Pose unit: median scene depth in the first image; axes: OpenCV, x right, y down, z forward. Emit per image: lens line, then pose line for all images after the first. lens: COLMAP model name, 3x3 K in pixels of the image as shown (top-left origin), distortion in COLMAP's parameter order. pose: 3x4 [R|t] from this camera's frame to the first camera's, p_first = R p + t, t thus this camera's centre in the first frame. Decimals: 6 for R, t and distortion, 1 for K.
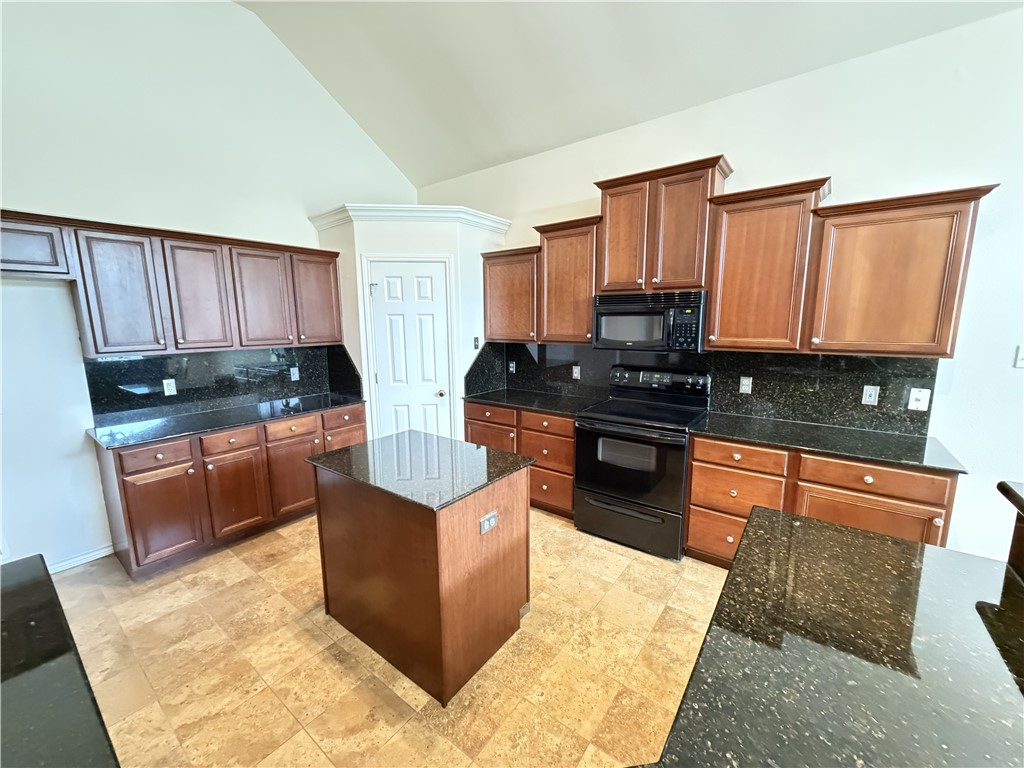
lens RADIAL K [[407.7, 0, 513.8], [0, 407.7, 384.6], [0, 0, 1]] dist [0.000697, 0.000036]
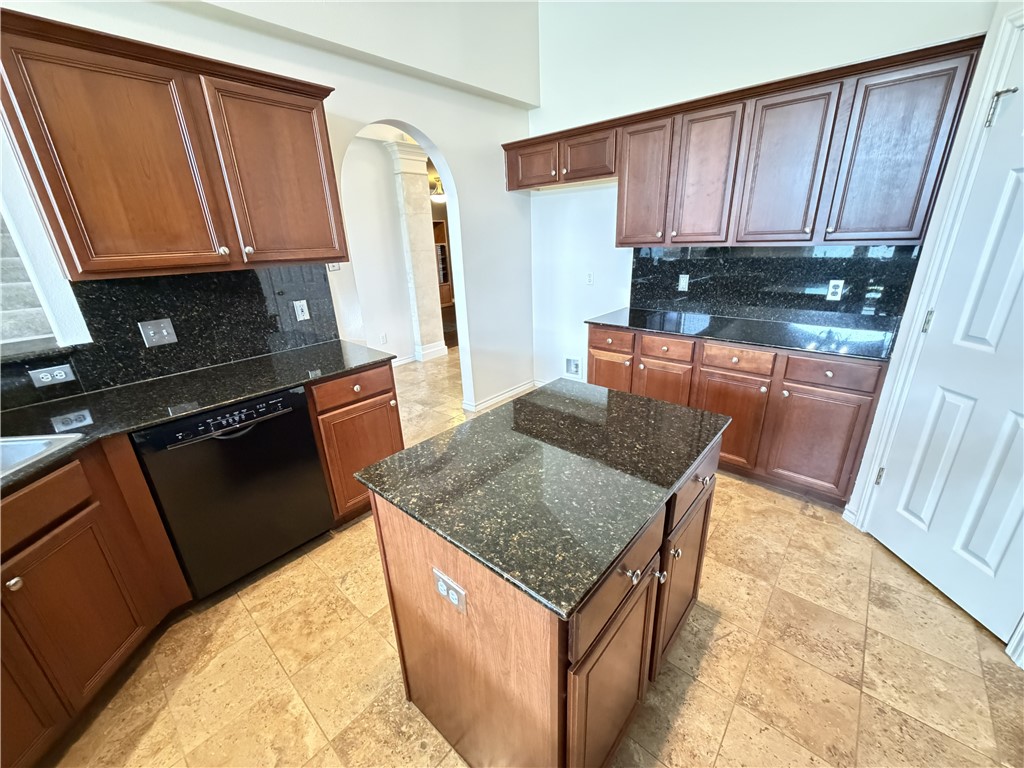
lens RADIAL K [[407.7, 0, 513.8], [0, 407.7, 384.6], [0, 0, 1]] dist [0.000697, 0.000036]
pose [[-0.073755, 0.351830, -0.933154, 0.202699], [-0.125891, 0.924932, 0.358681, -0.068026], [0.989299, 0.143930, -0.023926, 0.637849]]
